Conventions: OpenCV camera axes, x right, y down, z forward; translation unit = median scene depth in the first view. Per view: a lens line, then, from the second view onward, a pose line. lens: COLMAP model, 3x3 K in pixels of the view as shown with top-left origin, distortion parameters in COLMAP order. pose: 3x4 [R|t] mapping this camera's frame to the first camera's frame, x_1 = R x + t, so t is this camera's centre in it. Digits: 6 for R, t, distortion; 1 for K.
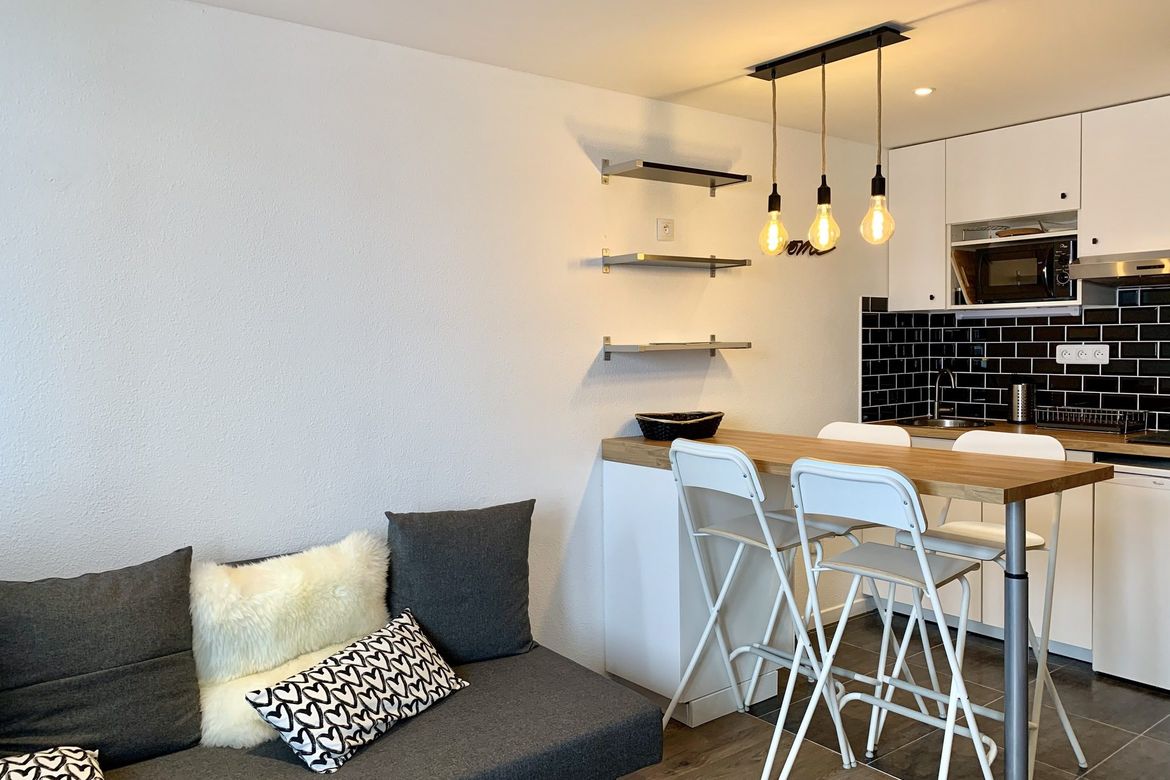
lens RADIAL K [[883.6, 0, 565.9], [0, 883.6, 385.4], [0, 0, 1]] dist [-0.002842, -0.000854]
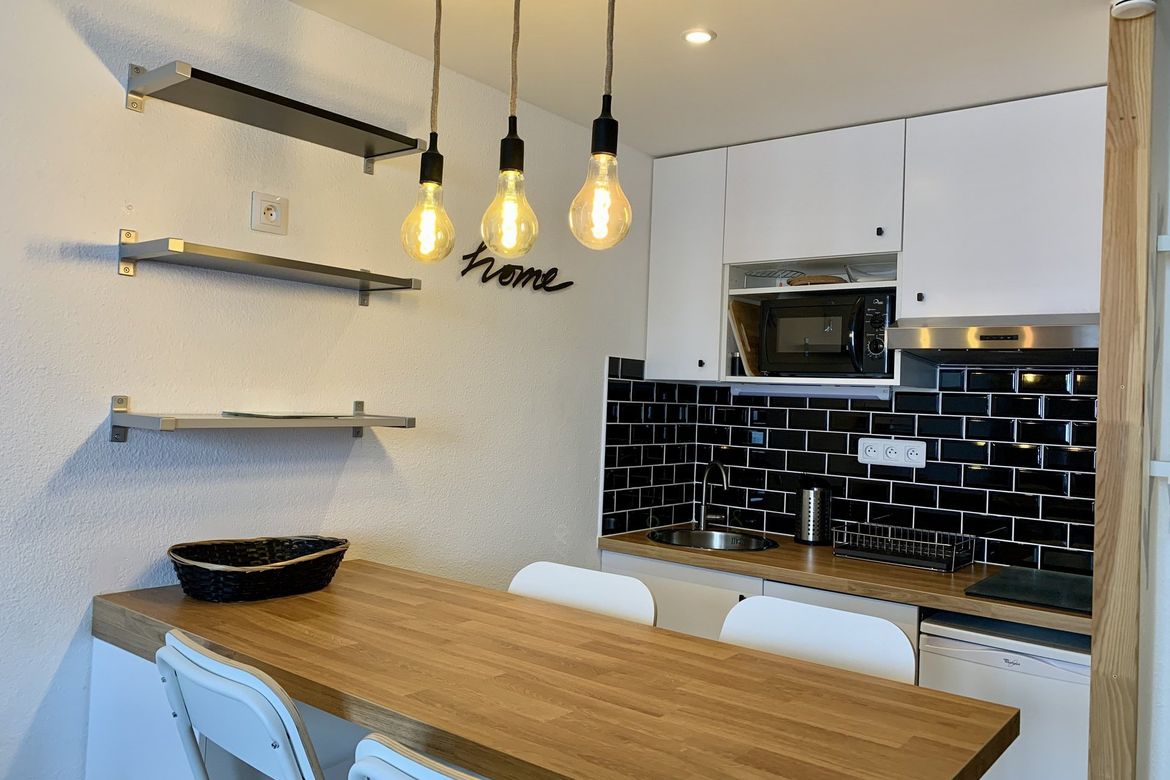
lens RADIAL K [[880.8, 0, 569.8], [0, 880.8, 380.6], [0, 0, 1]] dist [0.089521, -0.102501]
pose [[0.969823, 0.057519, 0.236929, 0.146824], [-0.041832, 0.996619, -0.070718, -0.031455], [-0.240195, 0.058673, 0.968950, 0.343730]]
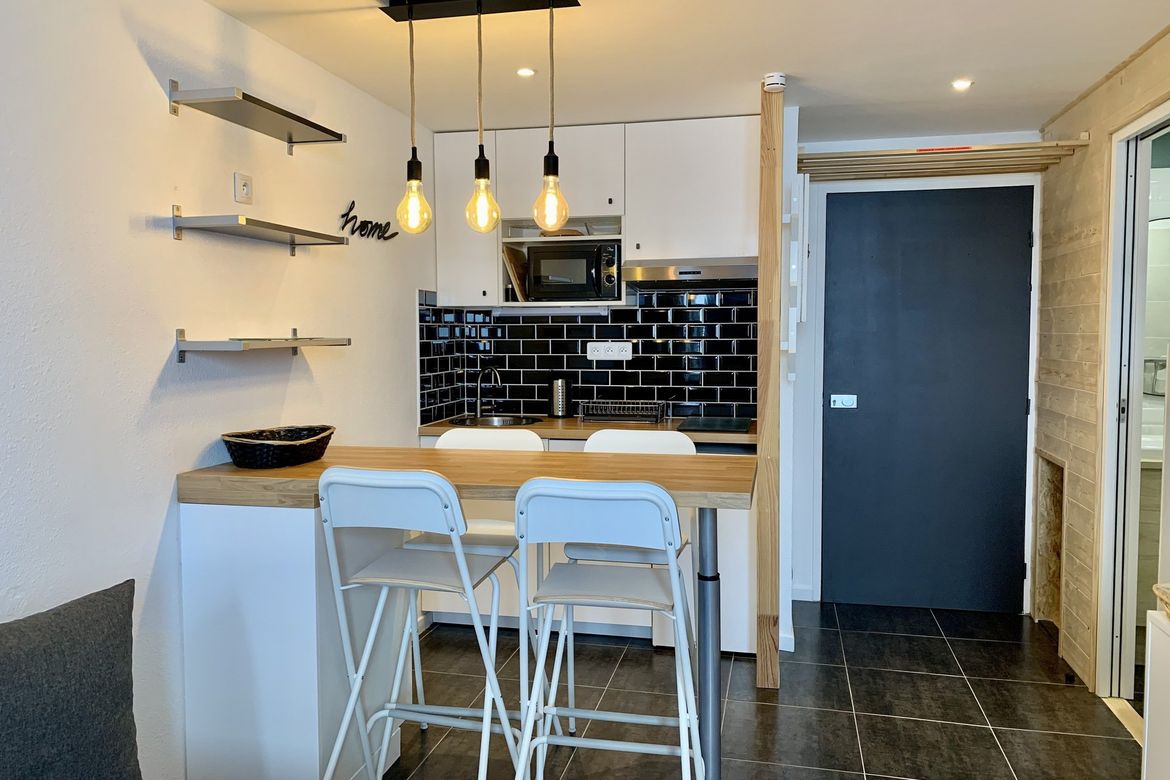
lens RADIAL K [[880.8, 0, 569.8], [0, 880.8, 380.6], [0, 0, 1]] dist [0.089521, -0.102501]
pose [[0.771111, -0.024947, 0.636212, -0.140207], [0.024129, 0.999659, 0.009954, -0.010908], [-0.636244, 0.007675, 0.771450, 0.199199]]
